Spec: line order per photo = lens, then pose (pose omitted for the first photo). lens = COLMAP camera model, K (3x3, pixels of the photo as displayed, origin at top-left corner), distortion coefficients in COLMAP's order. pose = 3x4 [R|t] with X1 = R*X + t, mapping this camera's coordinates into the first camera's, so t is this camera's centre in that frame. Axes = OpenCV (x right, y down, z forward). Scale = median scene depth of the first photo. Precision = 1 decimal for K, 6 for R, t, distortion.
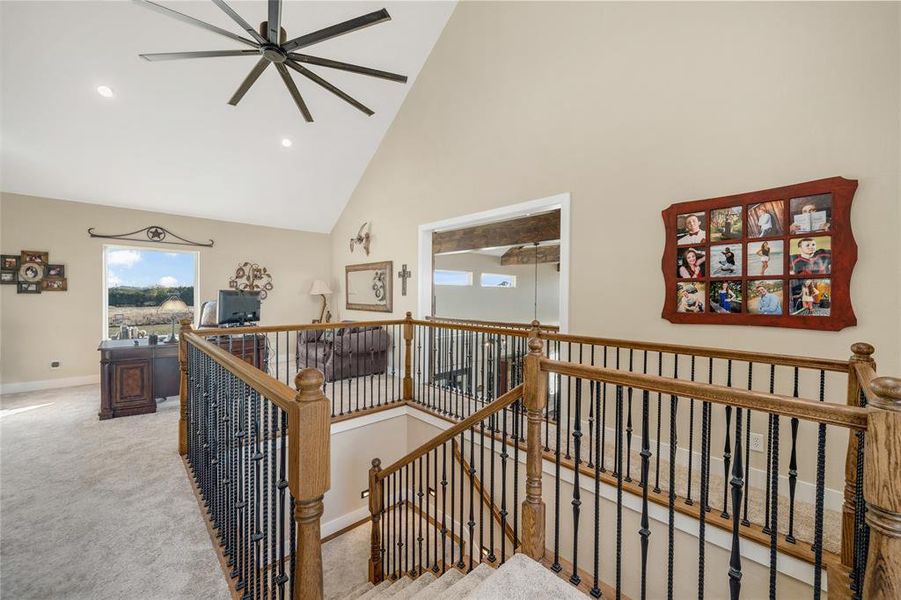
lens RADIAL K [[352.5, 0, 450.5], [0, 352.5, 300.0], [0, 0, 1]] dist [-0.001036, -0.000110]
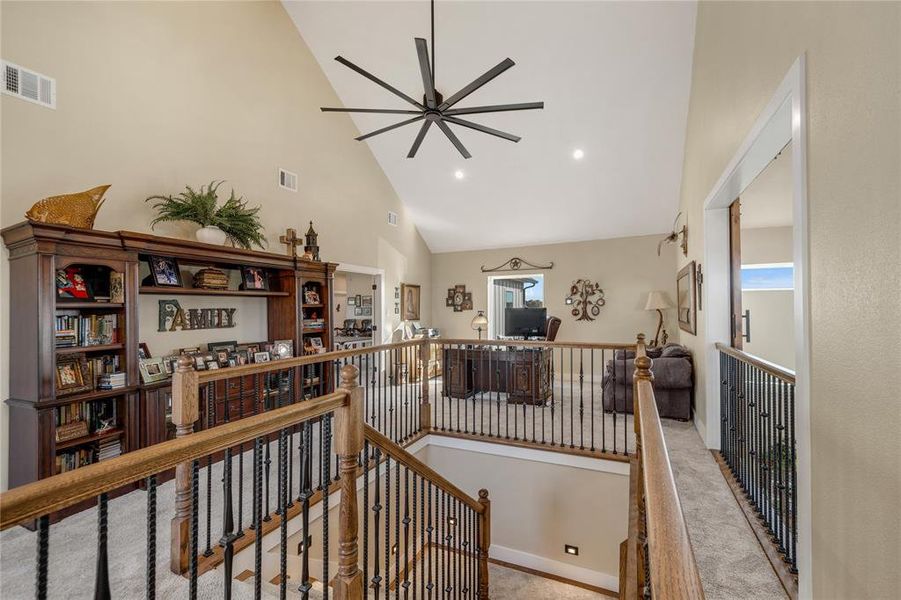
lens RADIAL K [[381.8, 0, 454.0], [0, 381.8, 305.5], [0, 0, 1]] dist [-0.000505, -0.000024]
pose [[0.376305, -0.021574, -0.926245, 0.366863], [-0.000716, 0.999722, -0.023577, -0.005083], [0.926495, 0.009535, 0.376185, 0.289396]]
